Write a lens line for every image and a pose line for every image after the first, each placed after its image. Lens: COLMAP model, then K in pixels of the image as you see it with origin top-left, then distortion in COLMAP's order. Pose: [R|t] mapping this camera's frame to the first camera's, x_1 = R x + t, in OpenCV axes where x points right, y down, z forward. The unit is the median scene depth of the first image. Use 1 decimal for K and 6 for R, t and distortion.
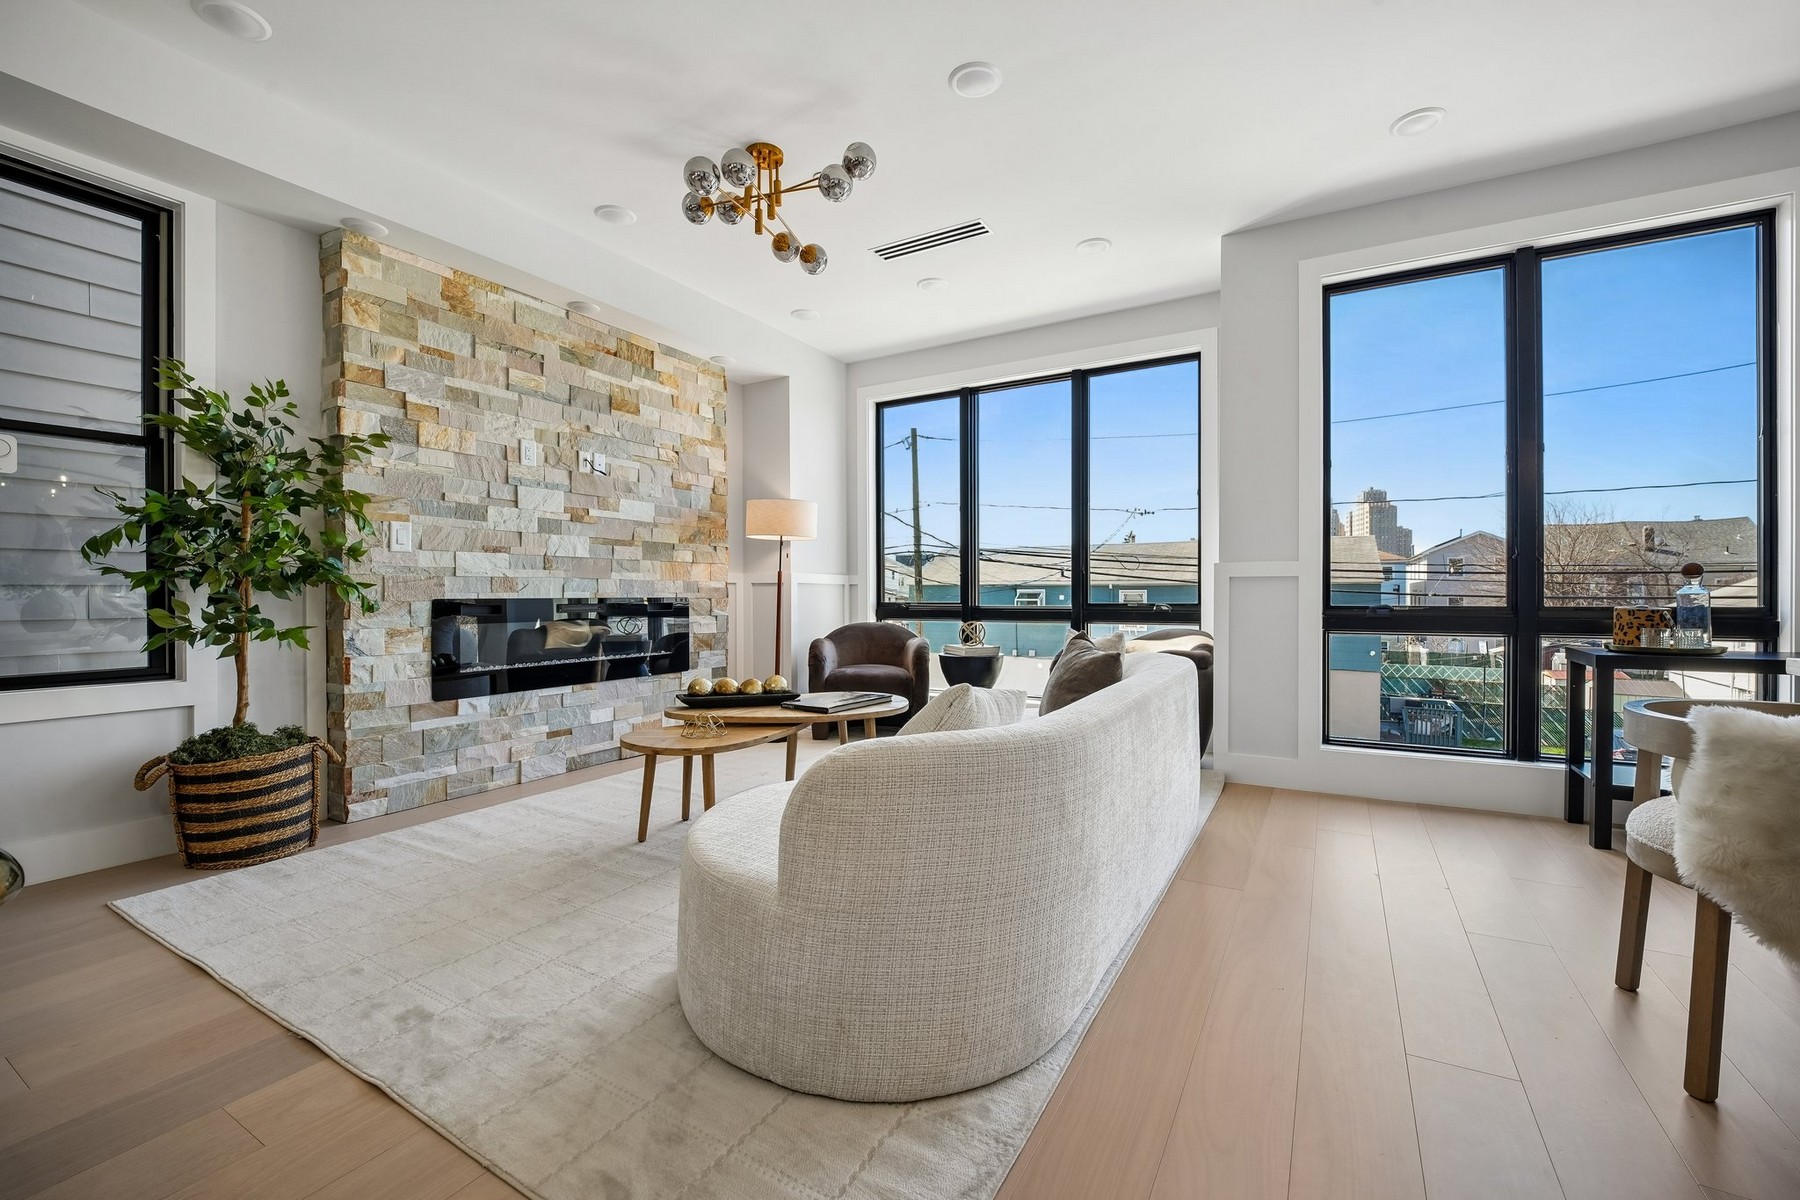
lens RADIAL K [[743.5, 0, 886.3], [0, 743.5, 600.1], [0, 0, 1]] dist [0.022009, -0.007838]
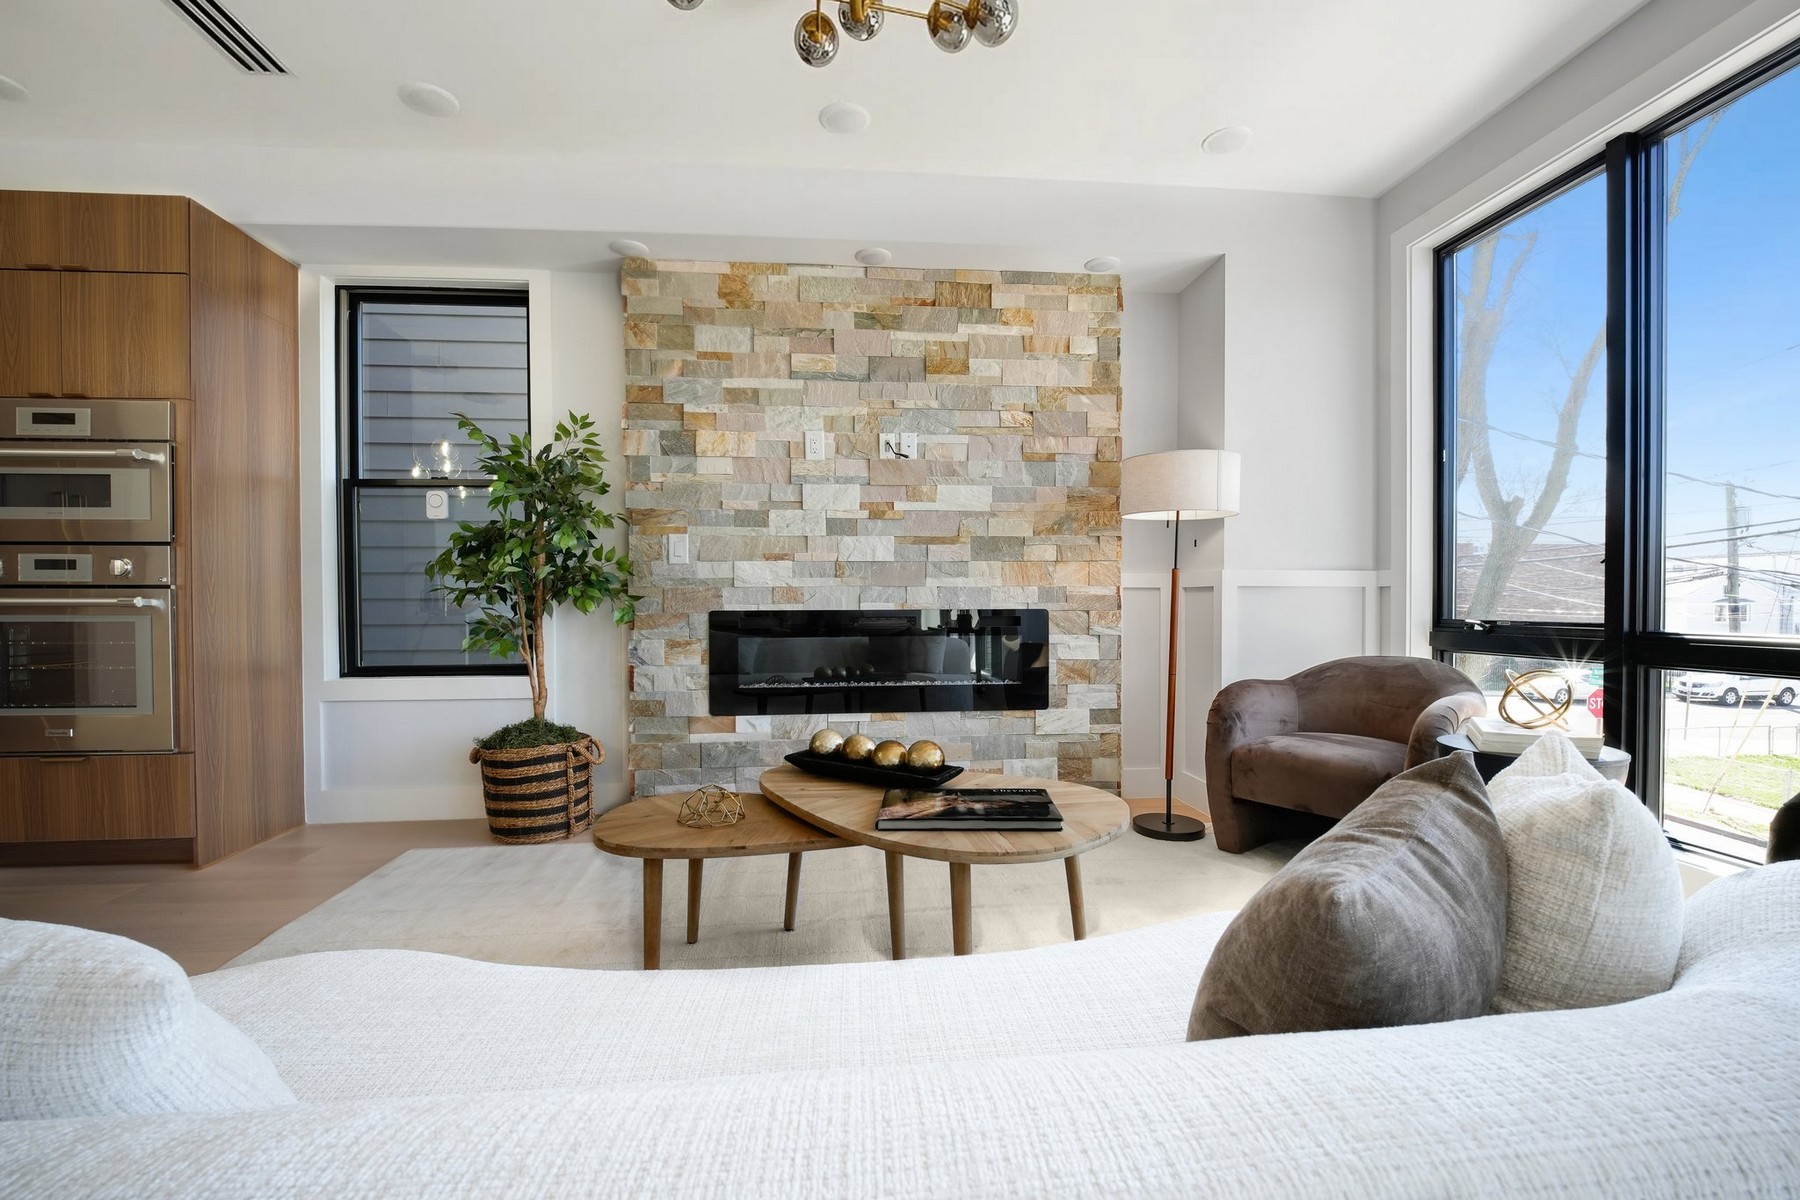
lens RADIAL K [[743.5, 0, 884.7], [0, 743.5, 615.5], [0, 0, 1]] dist [0.022009, -0.007838]
pose [[0.593709, 0.015096, -0.804538, 0.274568], [-0.003455, 0.999863, 0.016212, -0.010581], [0.804672, -0.006846, 0.593680, 0.531841]]
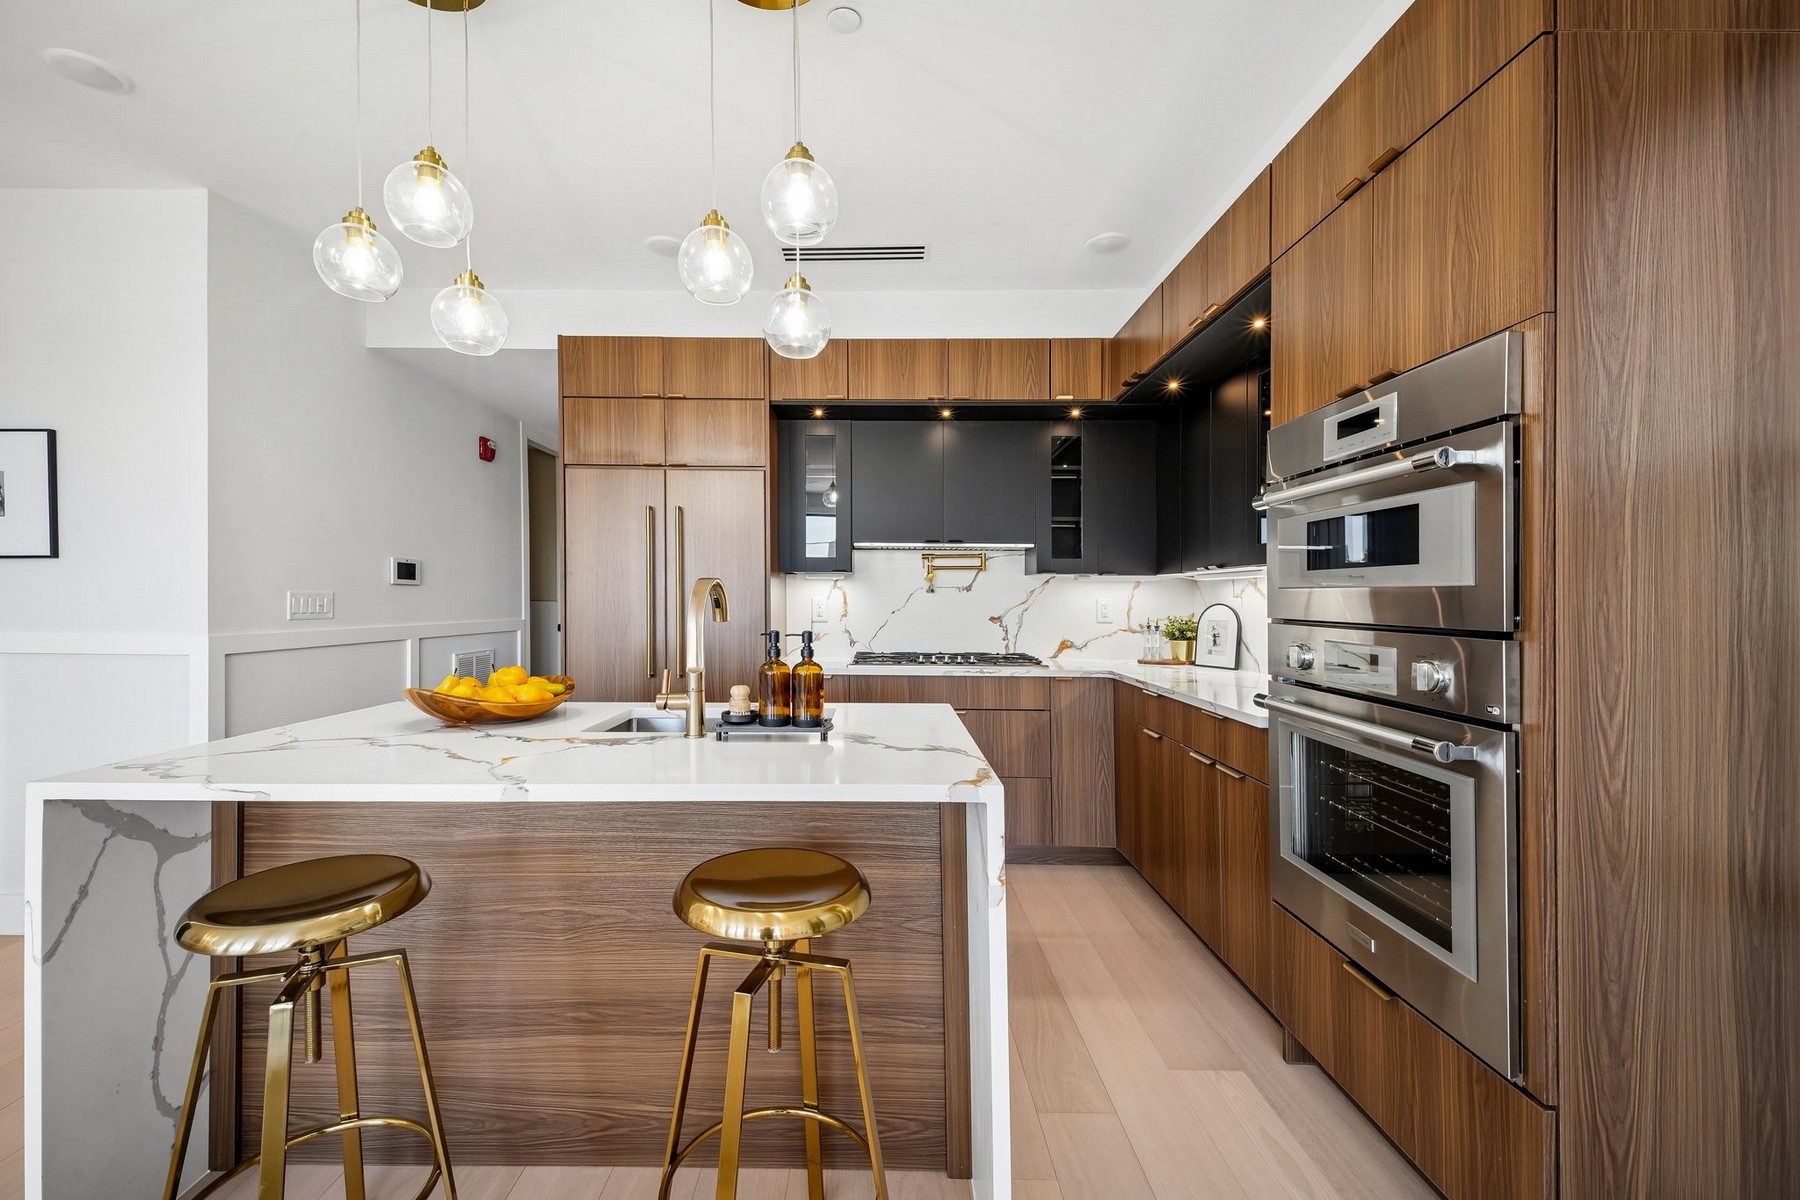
lens RADIAL K [[743.5, 0, 877.7], [0, 743.5, 595.5], [0, 0, 1]] dist [0.022009, -0.007838]
pose [[-0.865008, -0.005645, -0.501726, -0.288698], [-0.009453, 0.999943, 0.005047, -0.080522], [0.501669, 0.009109, -0.865012, 0.557299]]
